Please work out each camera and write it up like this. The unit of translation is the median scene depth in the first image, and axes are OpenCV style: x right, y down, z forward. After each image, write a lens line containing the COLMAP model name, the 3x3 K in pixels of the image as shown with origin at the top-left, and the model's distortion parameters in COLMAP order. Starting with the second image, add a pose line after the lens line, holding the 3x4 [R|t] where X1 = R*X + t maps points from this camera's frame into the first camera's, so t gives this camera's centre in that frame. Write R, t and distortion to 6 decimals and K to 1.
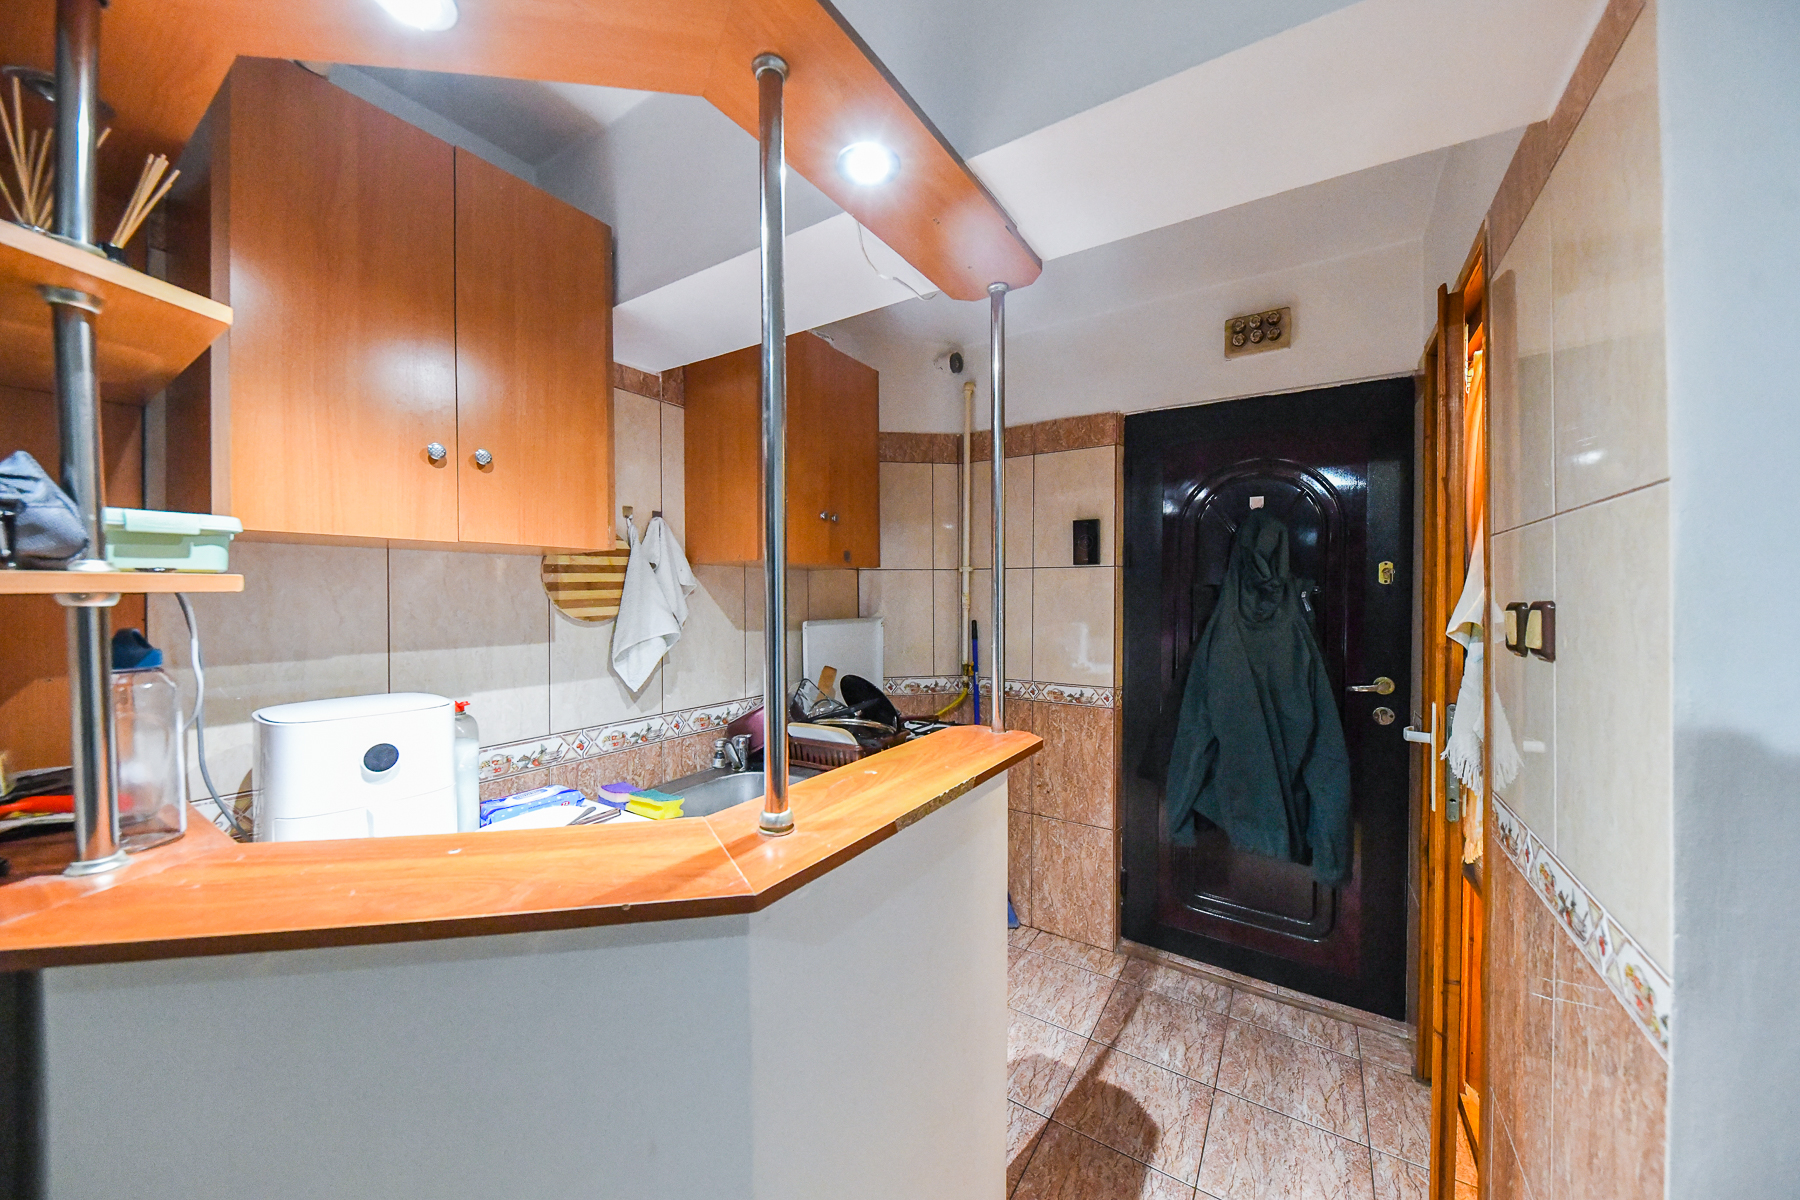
lens RADIAL K [[619.6, 0, 893.4], [0, 619.6, 598.0], [0, 0, 1]] dist [0.011330, -0.008292]
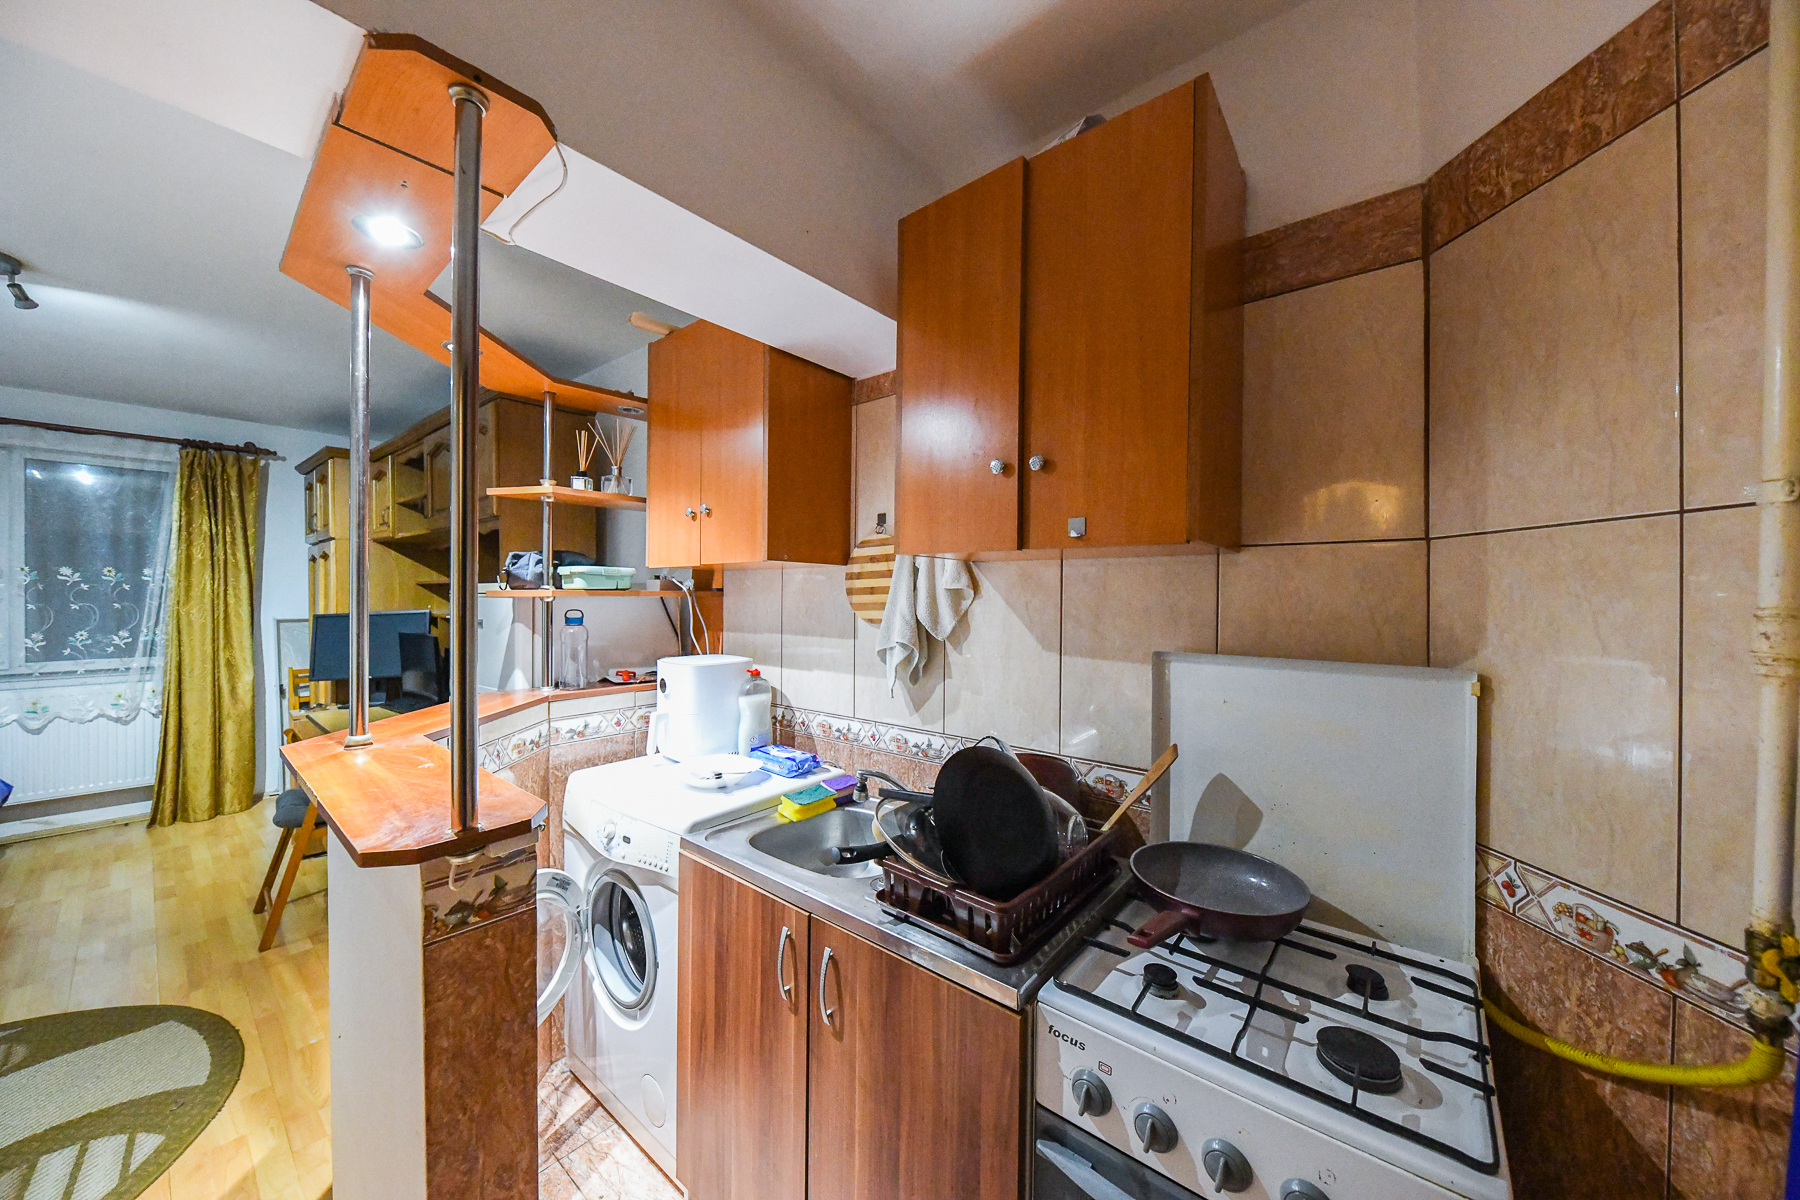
lens RADIAL K [[628.5, 0, 896.5], [0, 628.5, 604.5], [0, 0, 1]] dist [0.013230, -0.004684]
pose [[-0.113374, 0.009681, -0.993505, 0.549184], [-0.012494, 0.999860, 0.011168, -0.007292], [0.993474, 0.013679, -0.113237, 1.080917]]
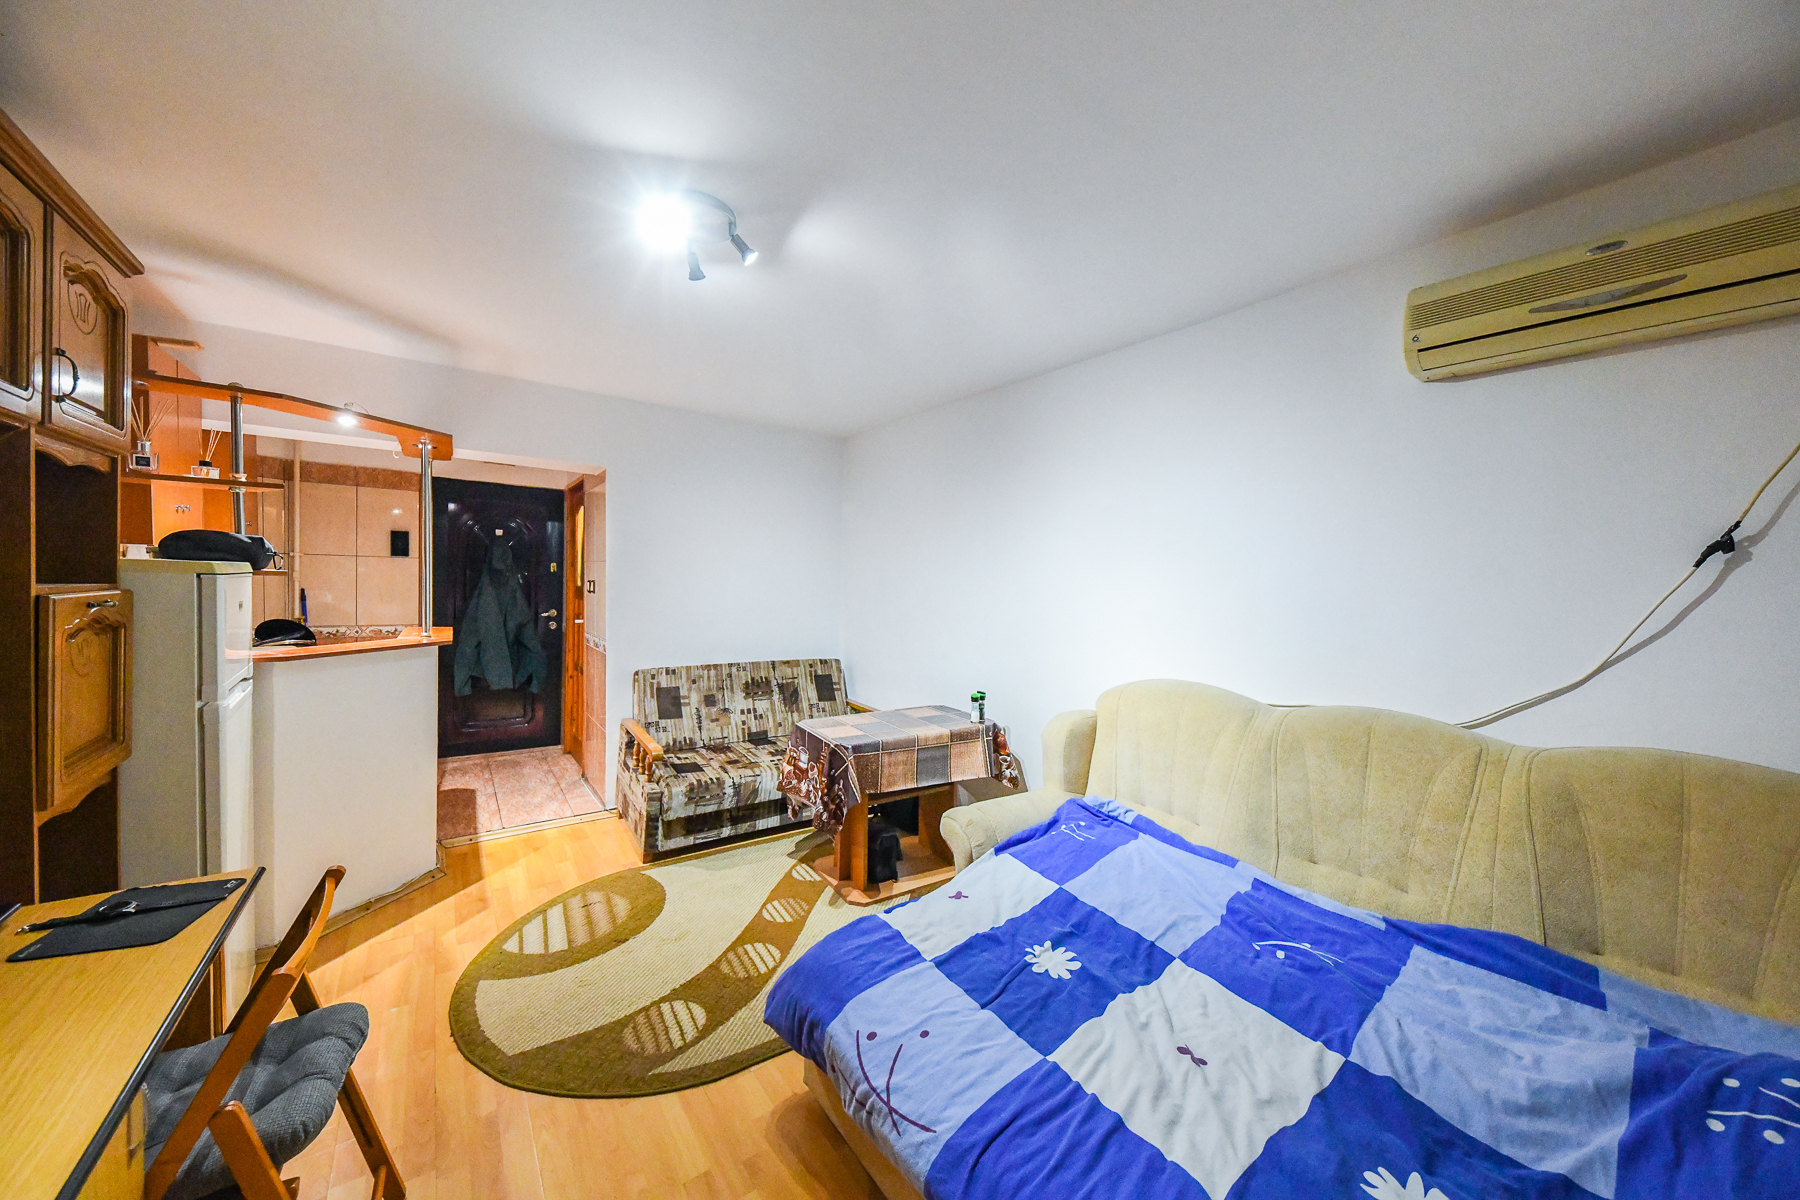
lens RADIAL K [[659.5, 0, 957.8], [0, 659.5, 599.5], [0, 0, 1]] dist [0.011949, -0.014424]
pose [[0.316723, -0.020187, 0.948303, -1.276984], [-0.020151, 0.999405, 0.028005, -0.020127], [-0.948304, -0.027979, 0.316128, -1.452431]]
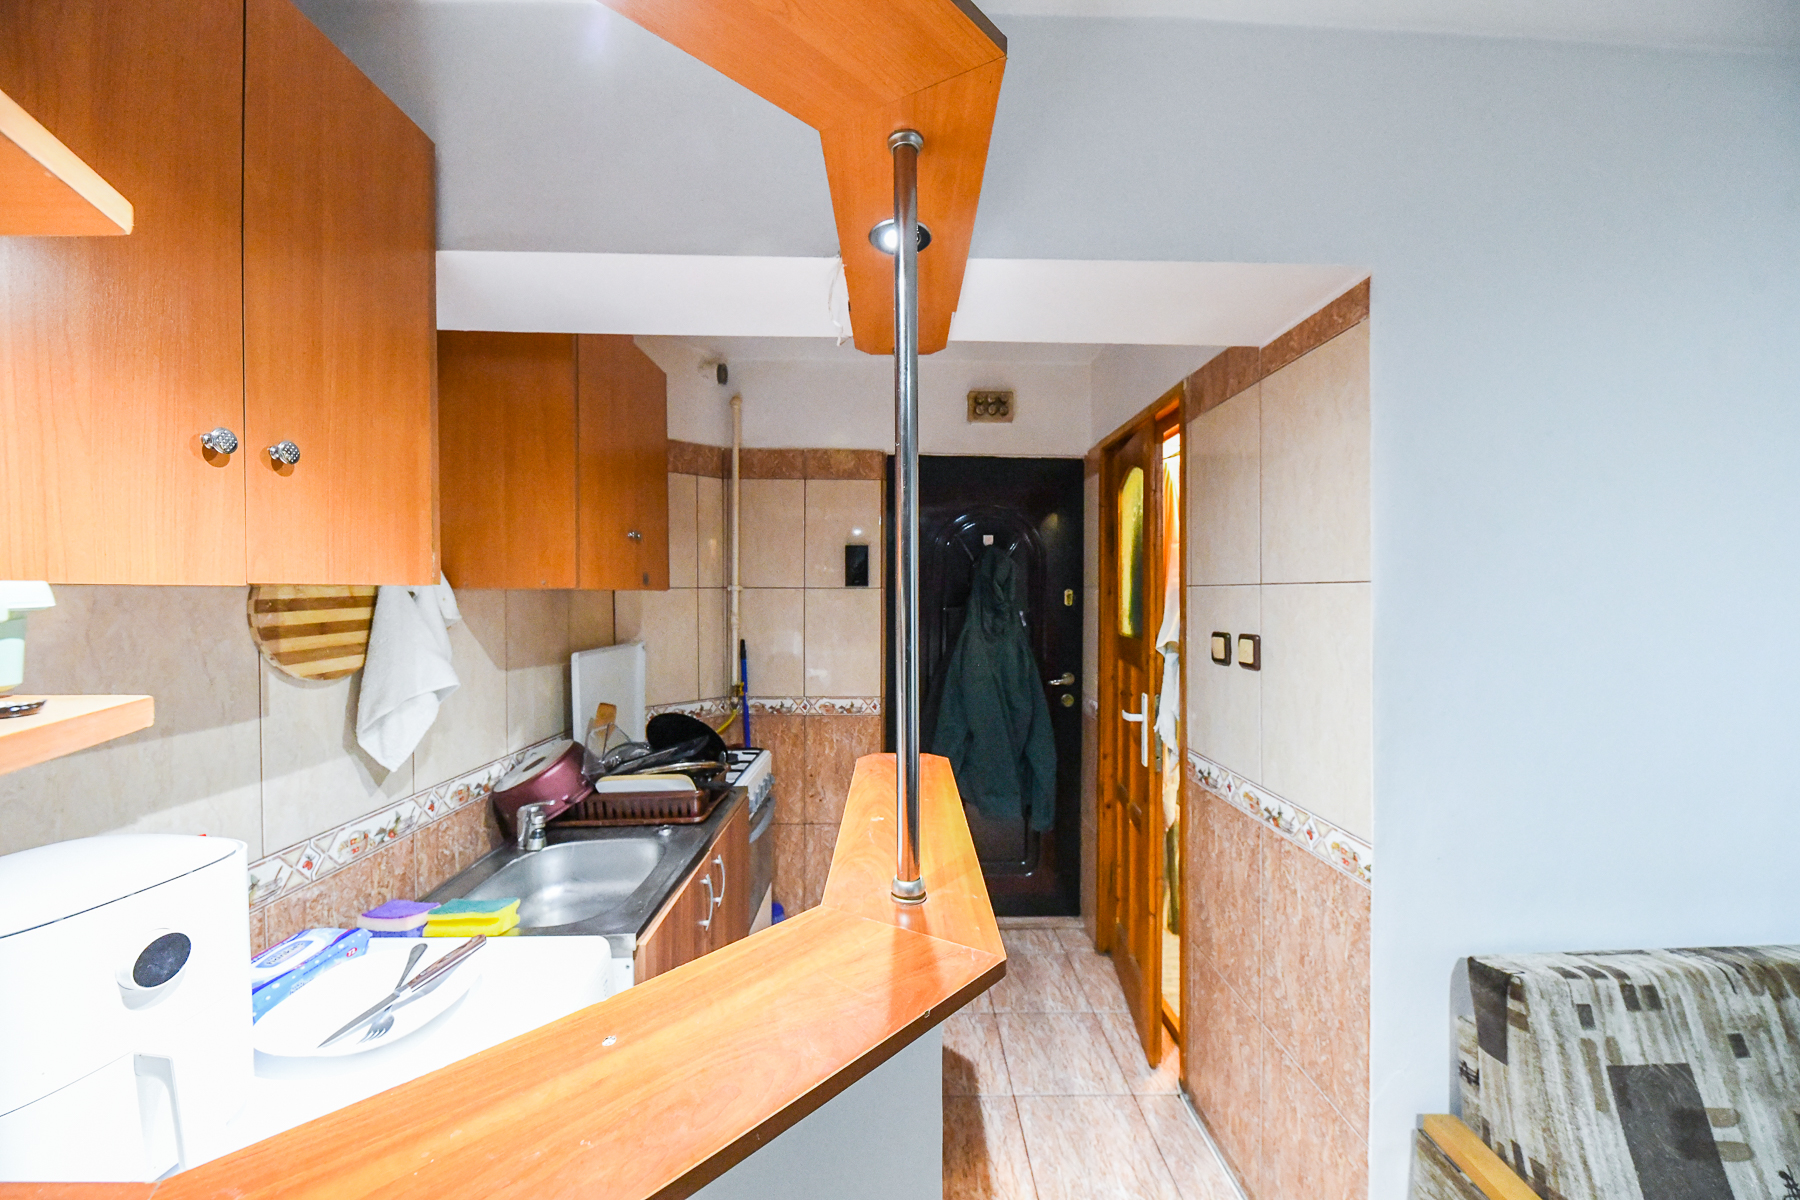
lens RADIAL K [[619.6, 0, 893.4], [0, 619.6, 598.0], [0, 0, 1]] dist [0.011330, -0.008292]
pose [[0.828818, -0.005518, 0.559491, -0.326440], [0.003916, 0.999984, 0.004062, -0.049310], [-0.559505, -0.001175, 0.828826, 0.074550]]
